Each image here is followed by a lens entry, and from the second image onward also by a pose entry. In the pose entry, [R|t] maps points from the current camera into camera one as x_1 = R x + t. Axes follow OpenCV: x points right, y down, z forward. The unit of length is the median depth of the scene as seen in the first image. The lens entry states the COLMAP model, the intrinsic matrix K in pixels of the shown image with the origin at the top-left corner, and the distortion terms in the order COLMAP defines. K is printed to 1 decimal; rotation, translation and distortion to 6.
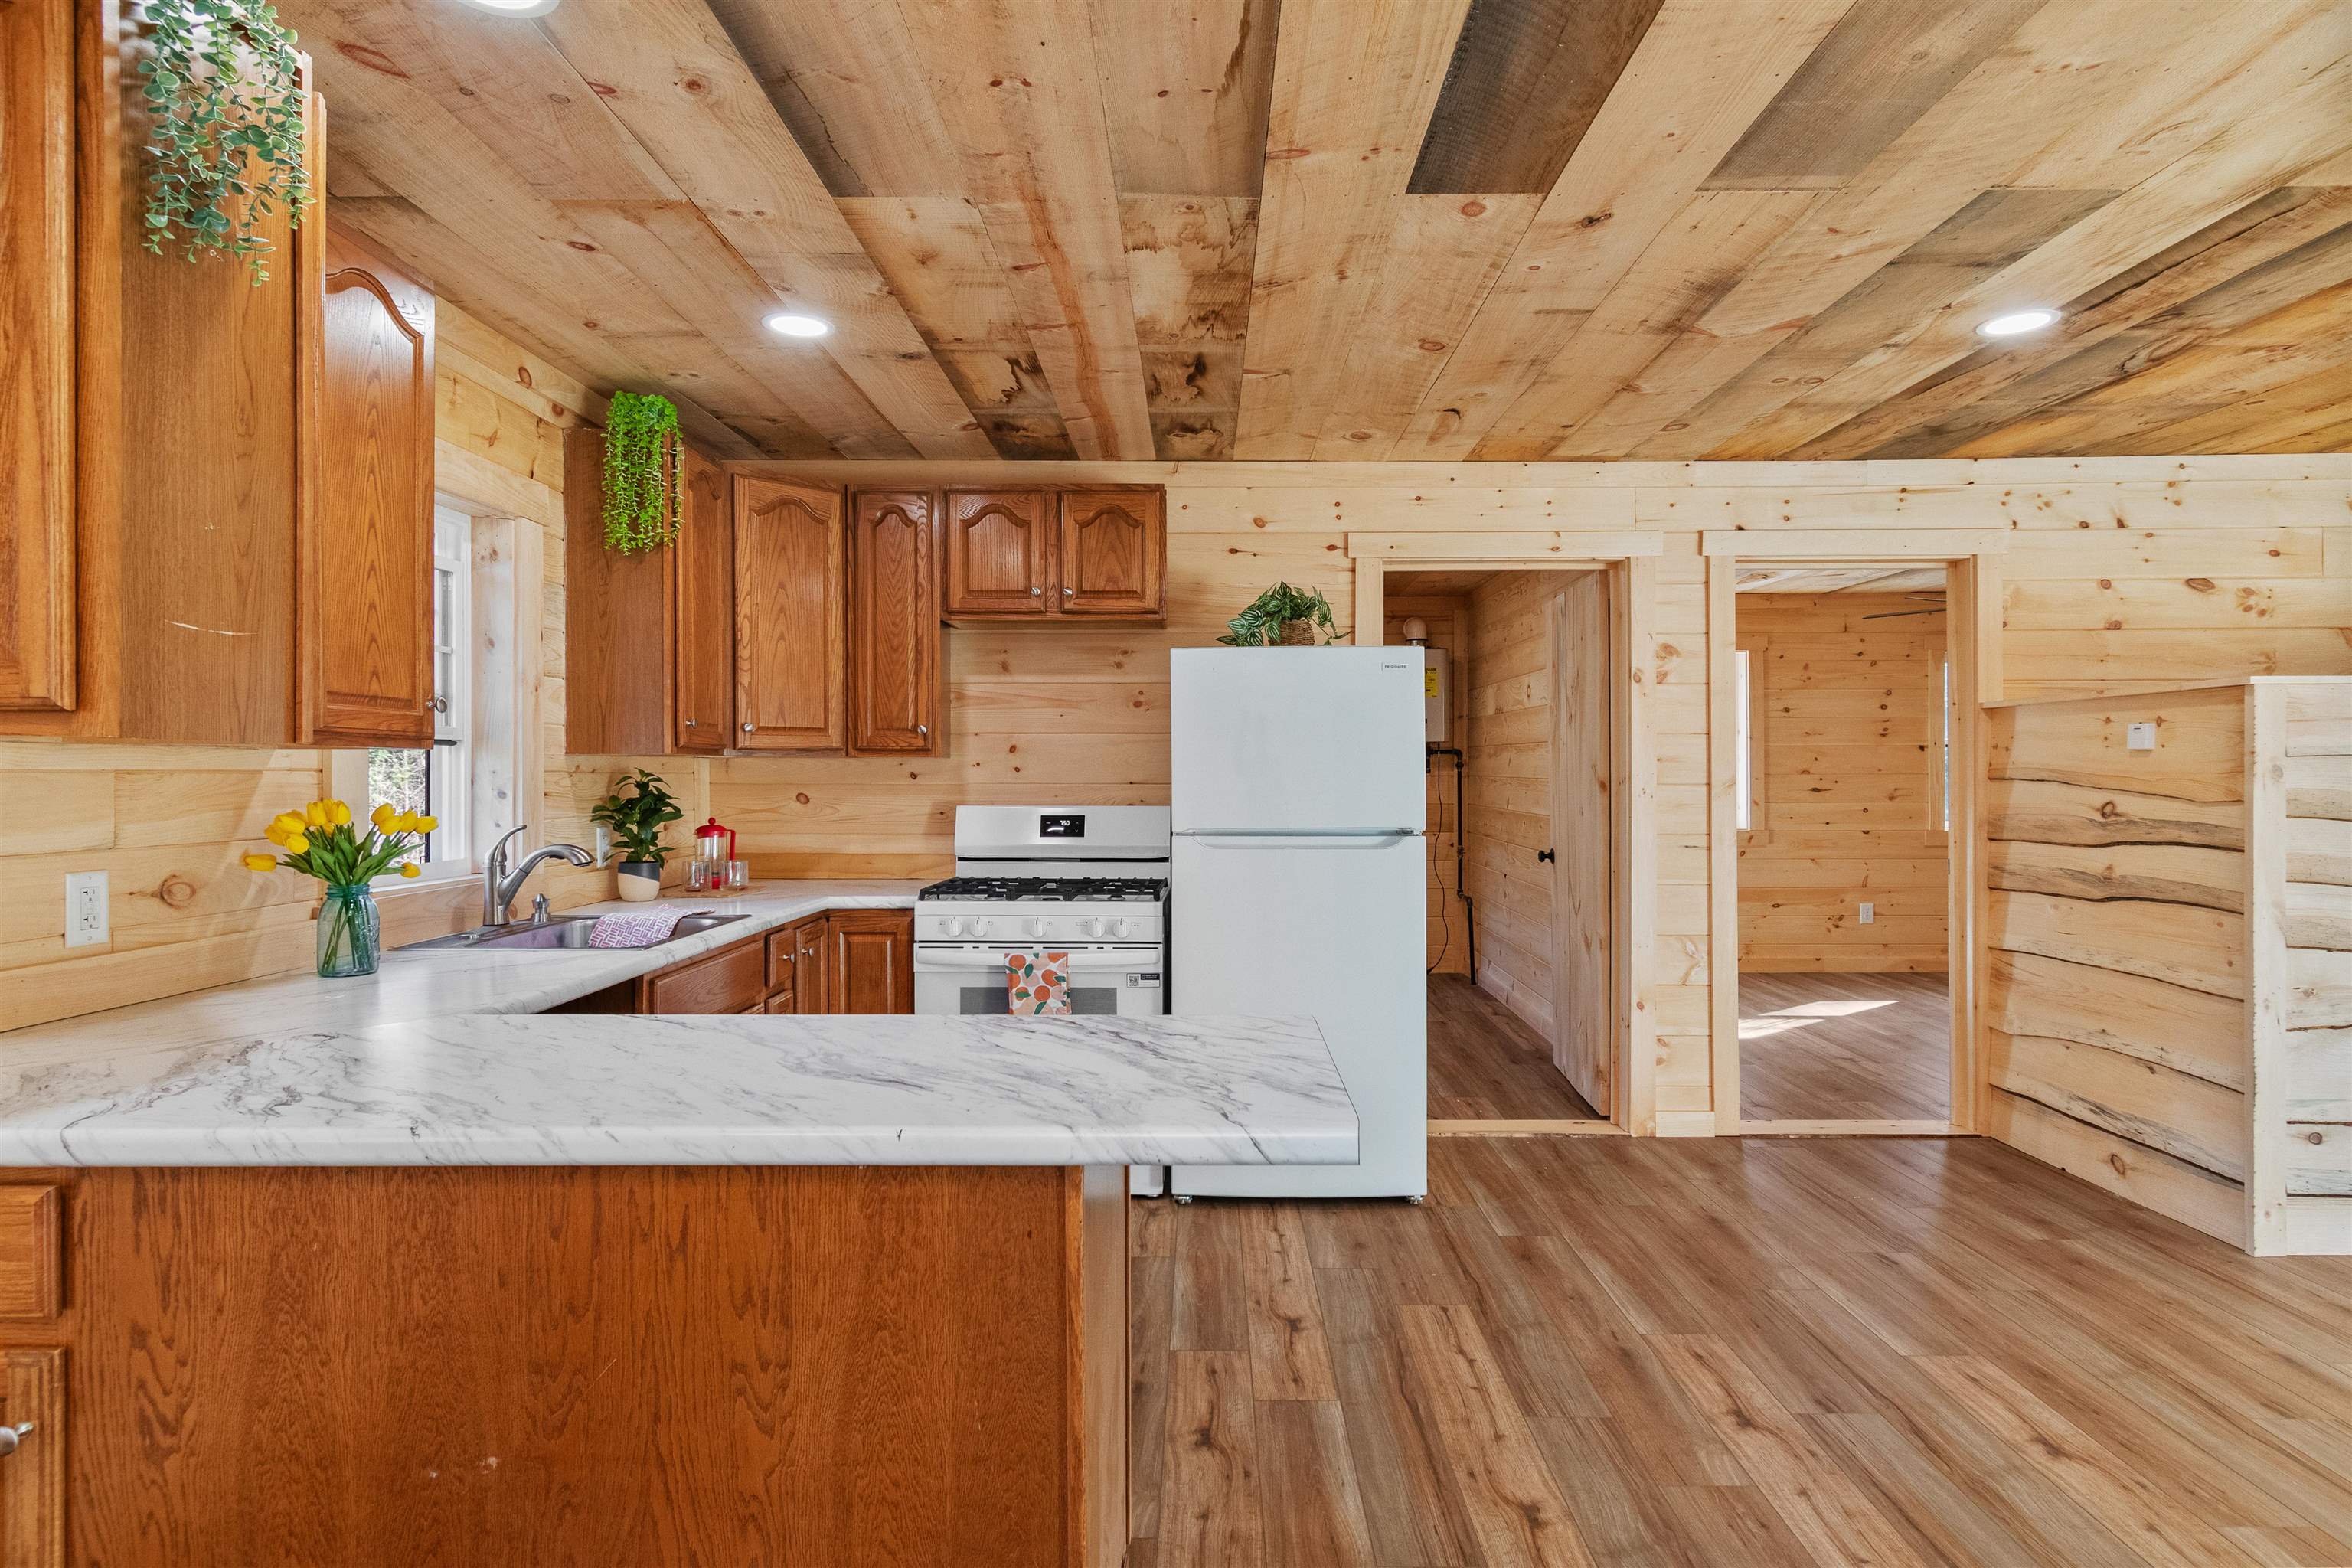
lens RADIAL K [[1235.7, 0, 1201.6], [0, 1235.7, 777.7], [0, 0, 1]] dist [0.001725, -0.001891]
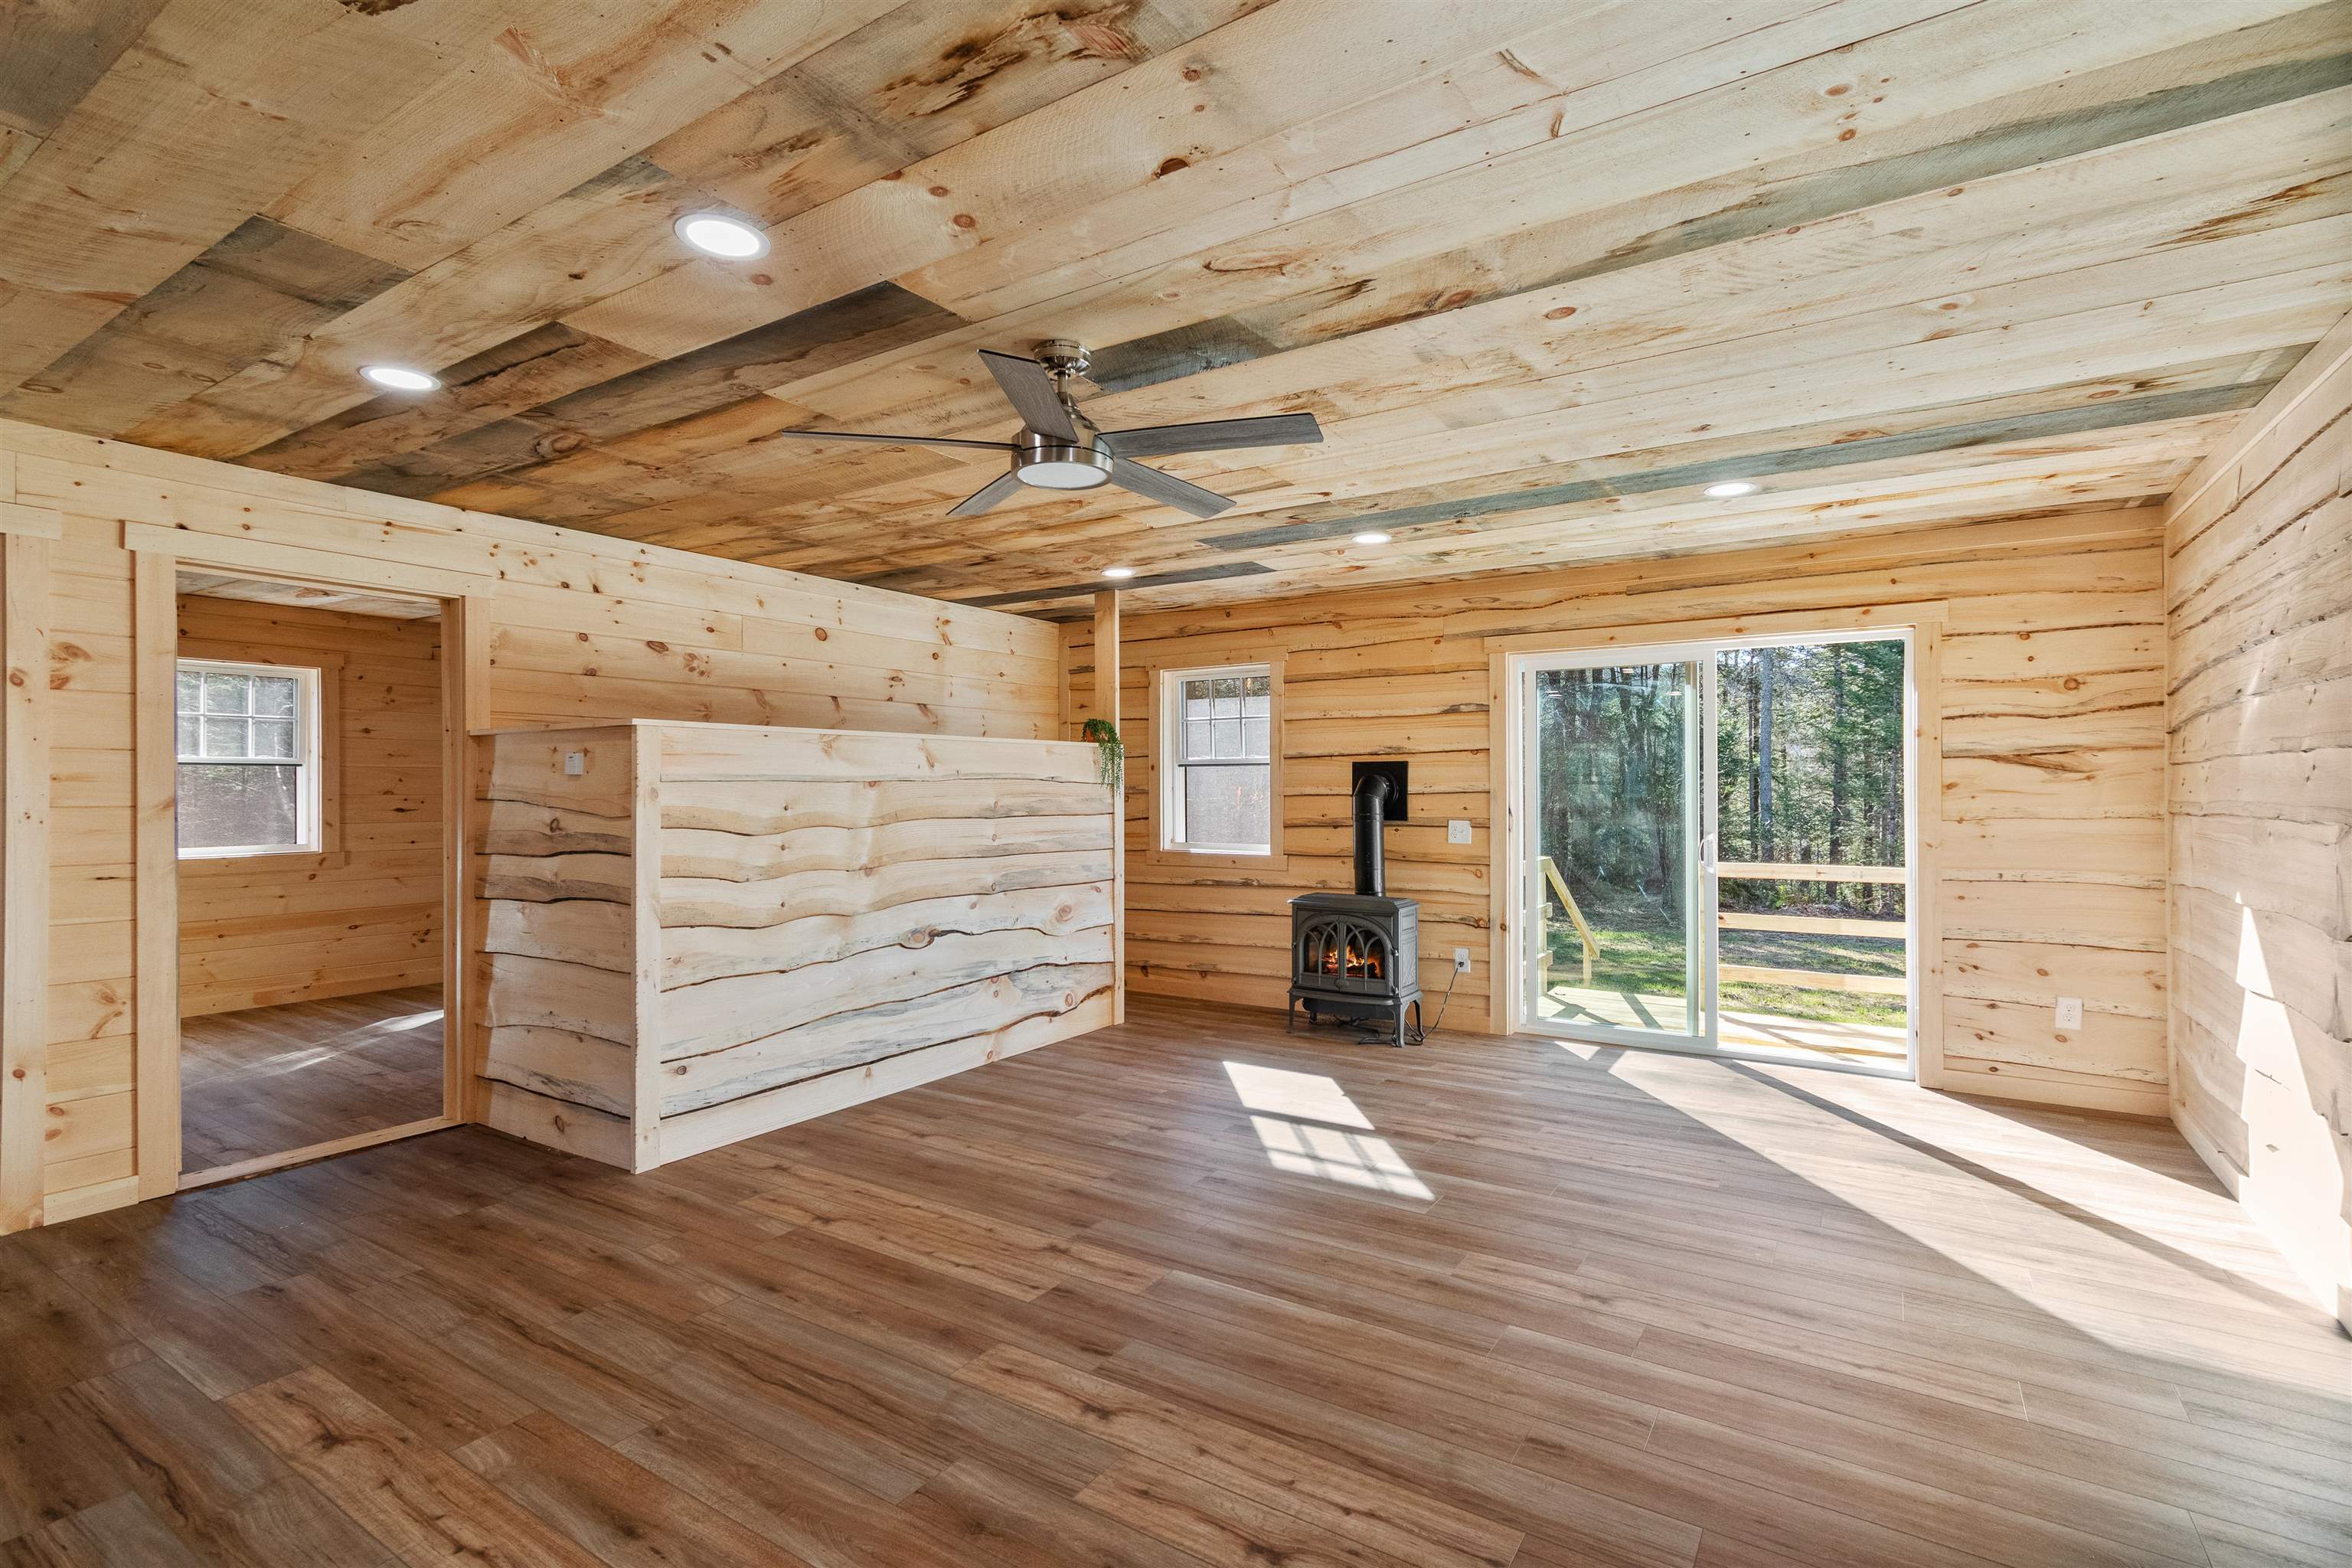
lens RADIAL K [[1072.9, 0, 1196.2], [0, 1072.9, 783.4], [0, 0, 1]] dist [-0.002125, -0.000631]
pose [[0.526121, 0.008219, 0.850370, 0.212416], [0.002668, 0.999932, -0.011315, -0.001031], [-0.850406, 0.008222, 0.526063, -0.075134]]
